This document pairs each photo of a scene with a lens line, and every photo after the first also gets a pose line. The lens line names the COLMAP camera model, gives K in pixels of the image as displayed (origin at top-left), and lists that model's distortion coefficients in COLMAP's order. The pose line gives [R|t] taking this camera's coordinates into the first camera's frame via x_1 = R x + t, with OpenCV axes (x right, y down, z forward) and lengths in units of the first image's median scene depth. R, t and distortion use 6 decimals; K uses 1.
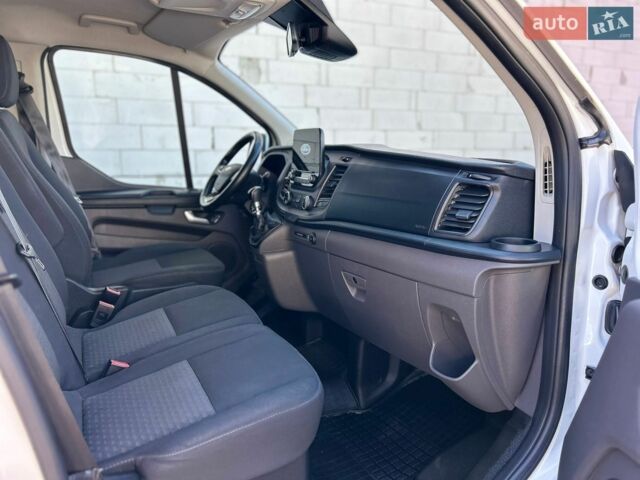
lens RADIAL K [[483.4, 0, 325.8], [0, 483.4, 240.4], [0, 0, 1]] dist [0.053315, -0.061447]
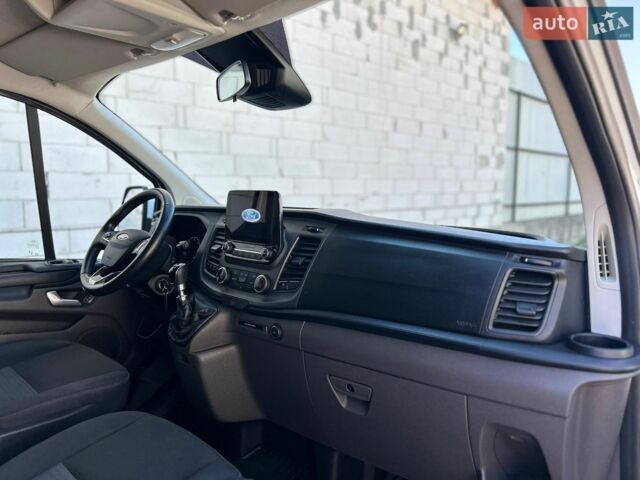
lens RADIAL K [[483.4, 0, 321.7], [0, 483.4, 236.5], [0, 0, 1]] dist [0.053315, -0.061447]
pose [[0.942186, -0.031754, 0.333583, -0.187398], [0.061111, 0.995088, -0.077882, -0.080384], [-0.329471, 0.093765, 0.939498, 0.206925]]
